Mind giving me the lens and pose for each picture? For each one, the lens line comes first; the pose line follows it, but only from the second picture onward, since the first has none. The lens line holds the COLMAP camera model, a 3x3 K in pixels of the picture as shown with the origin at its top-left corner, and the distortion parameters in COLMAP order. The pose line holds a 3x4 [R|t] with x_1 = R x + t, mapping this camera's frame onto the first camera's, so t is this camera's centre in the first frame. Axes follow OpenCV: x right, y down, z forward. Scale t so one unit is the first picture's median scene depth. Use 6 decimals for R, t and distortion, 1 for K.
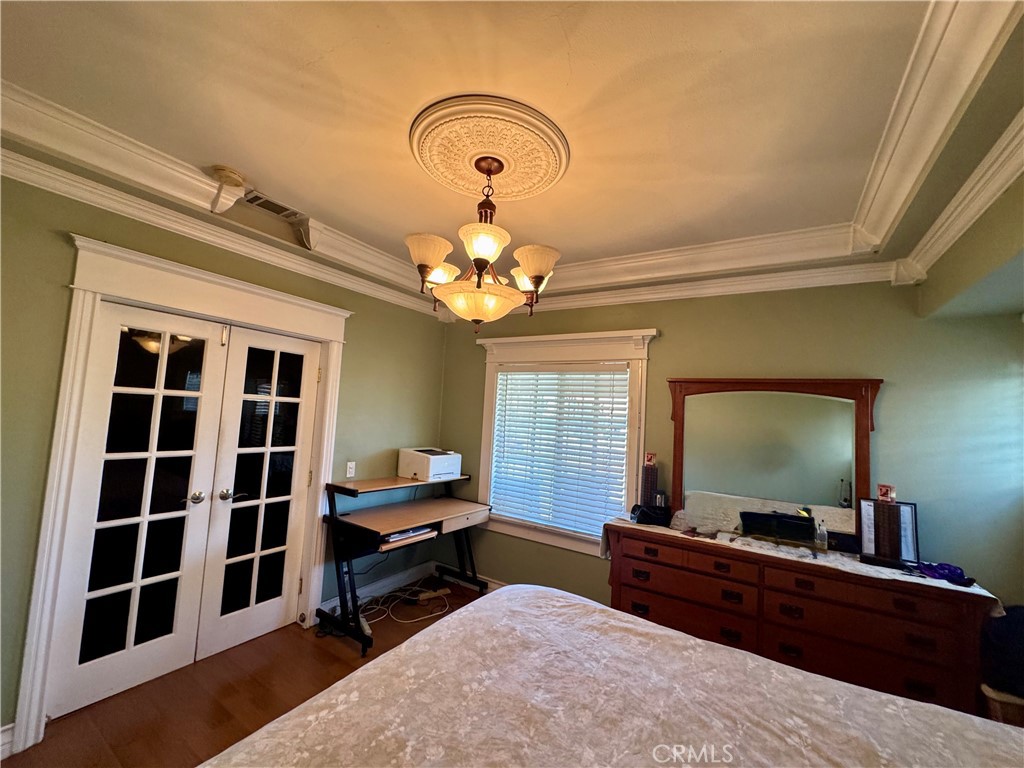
lens RADIAL K [[409.3, 0, 512.6], [0, 409.3, 384.8], [0, 0, 1]] dist [-0.003072, -0.000272]
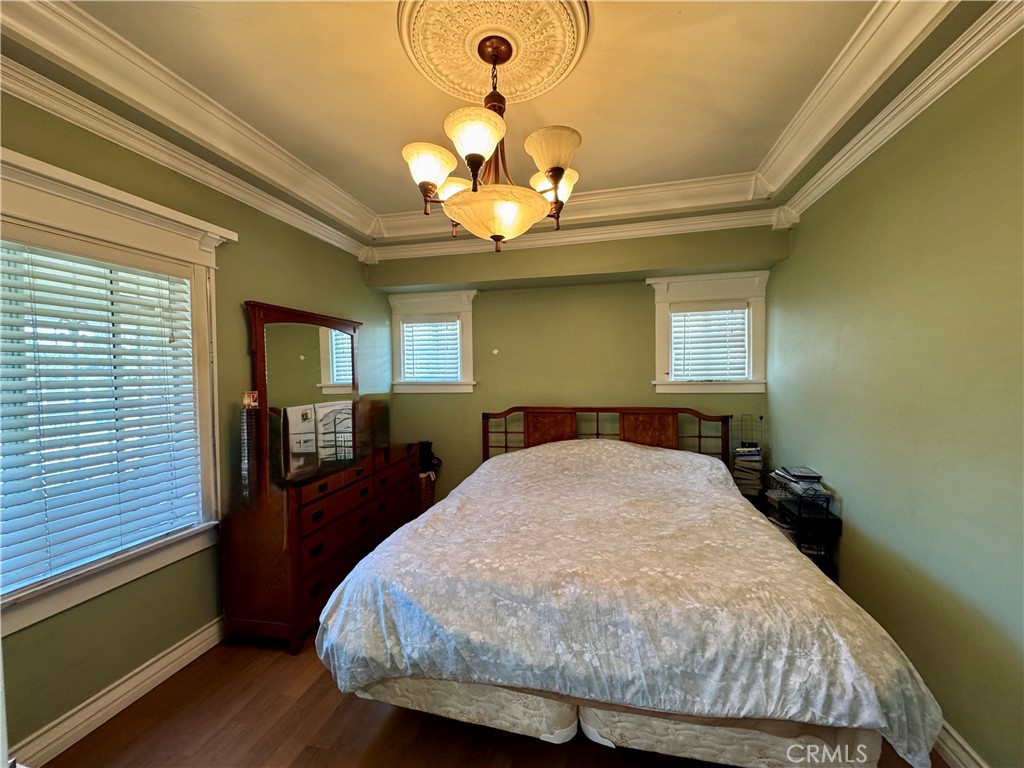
lens RADIAL K [[409.3, 0, 512.6], [0, 409.3, 384.8], [0, 0, 1]] dist [-0.003072, -0.000272]
pose [[-0.322573, -0.085935, 0.942635, -1.037539], [-0.075287, 0.995044, 0.064949, 0.106553], [-0.943546, -0.050017, -0.327445, 1.354428]]
